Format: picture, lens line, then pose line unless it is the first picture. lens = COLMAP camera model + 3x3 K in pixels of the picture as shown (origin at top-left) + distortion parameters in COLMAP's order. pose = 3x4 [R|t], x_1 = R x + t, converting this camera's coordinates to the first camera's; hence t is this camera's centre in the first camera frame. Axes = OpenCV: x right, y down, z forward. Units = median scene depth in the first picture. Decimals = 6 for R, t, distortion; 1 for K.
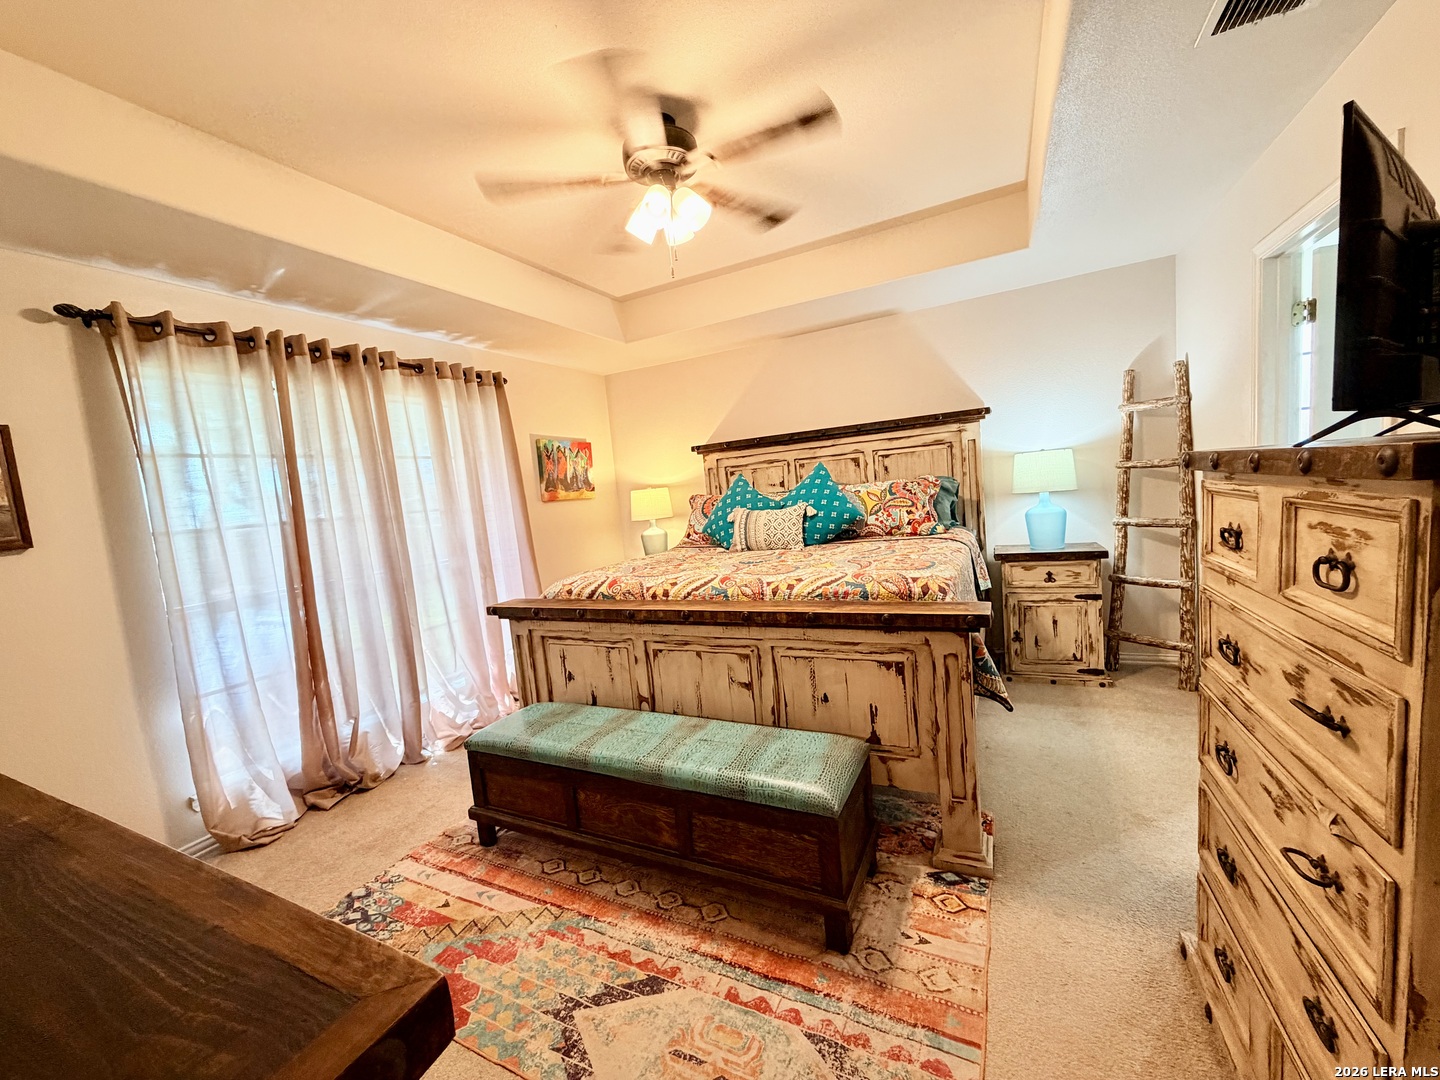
lens RADIAL K [[576.0, 0, 714.2], [0, 576.0, 542.1], [0, 0, 1]] dist [0.001222, 0.000054]
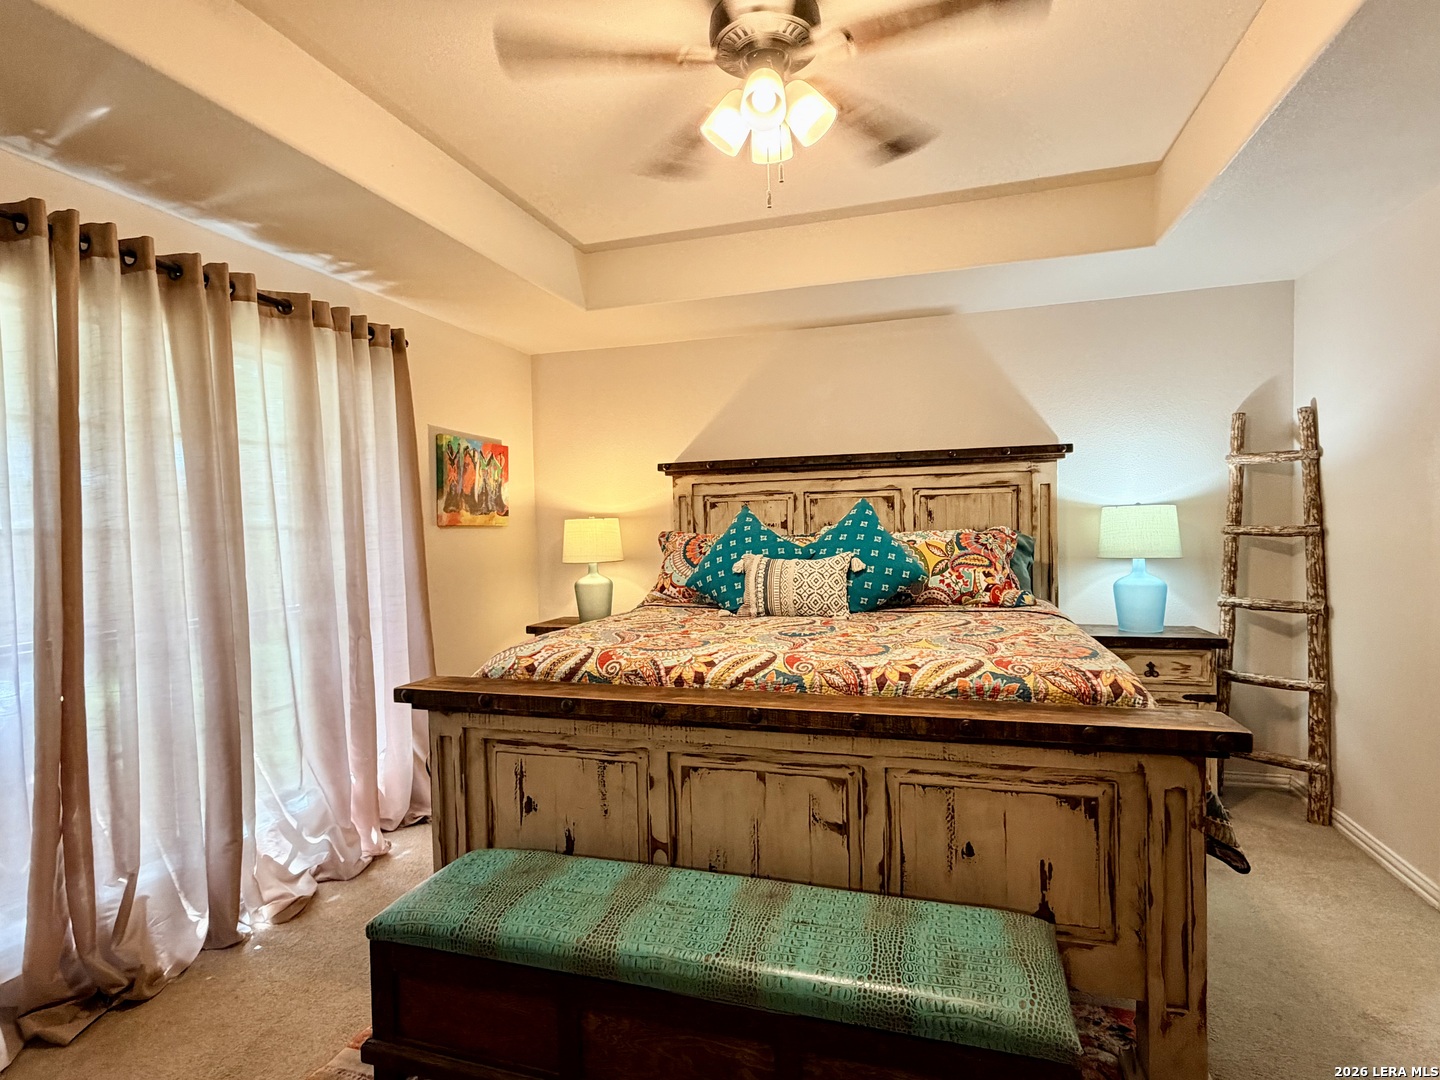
lens RADIAL K [[748.0, 0, 713.2], [0, 748.0, 543.6], [0, 0, 1]] dist [0.000624, 0.000326]
pose [[0.983638, 0.064596, 0.168175, -0.186841], [-0.052029, 0.995588, -0.078091, 0.002153], [-0.172478, 0.068063, 0.982659, 0.129746]]
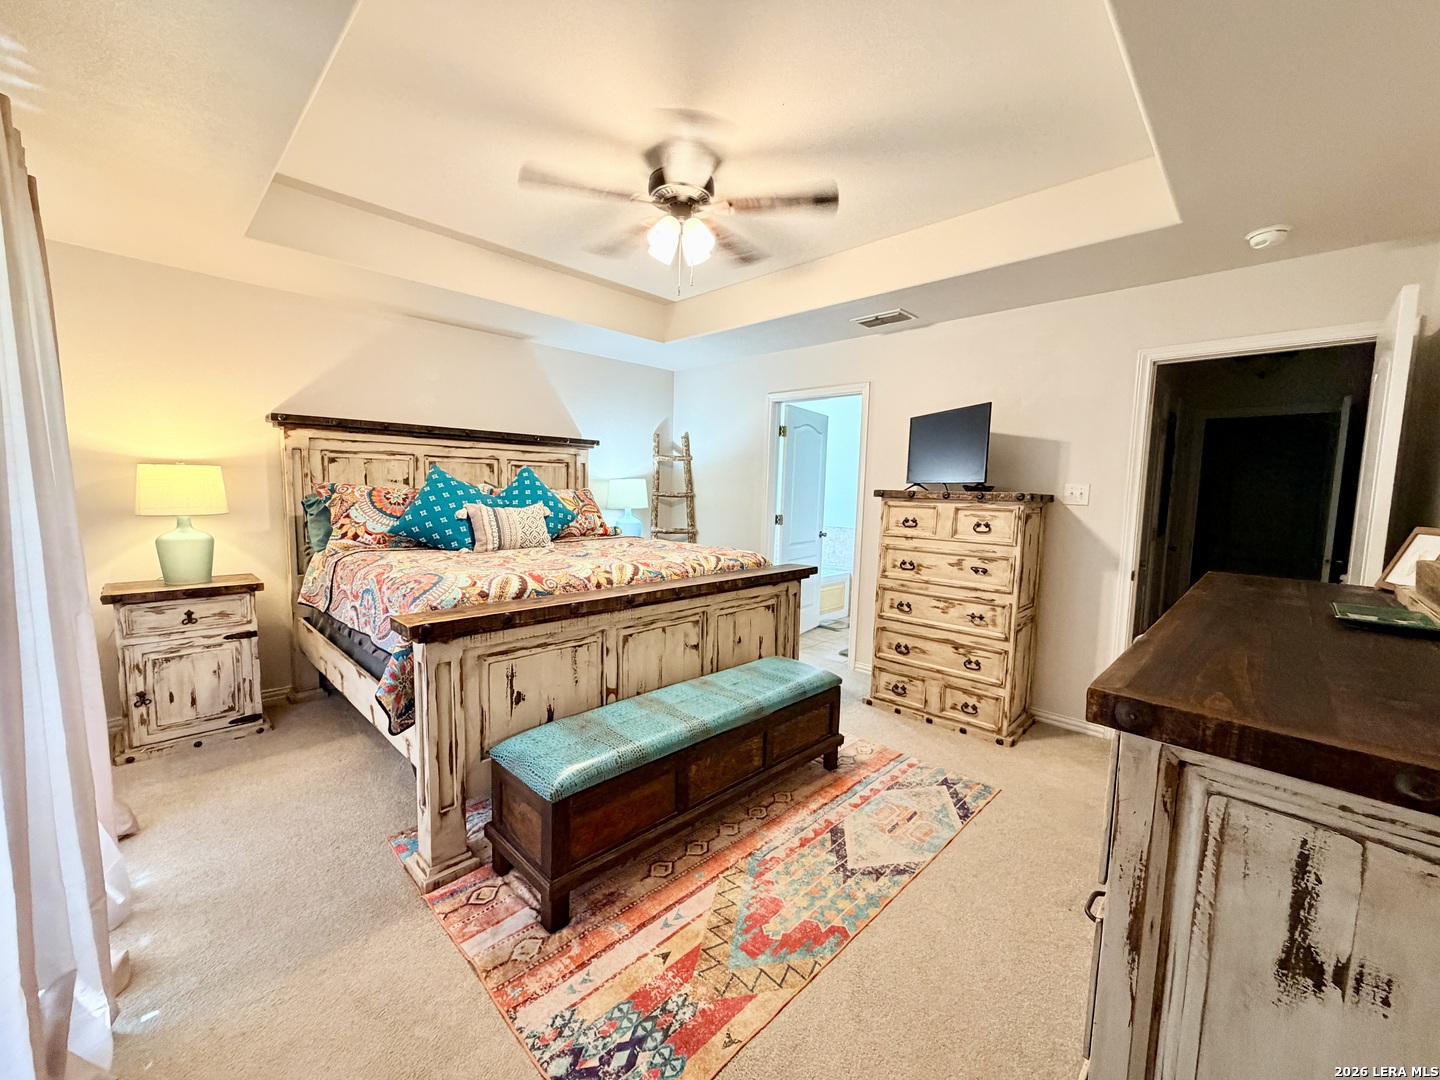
lens RADIAL K [[576.0, 0, 714.2], [0, 576.0, 542.1], [0, 0, 1]] dist [0.001222, 0.000054]
pose [[0.302525, 0.008829, 0.953101, -0.826571], [0.043437, 0.998790, -0.023040, 0.044366], [-0.952151, 0.048370, 0.301776, 0.443432]]
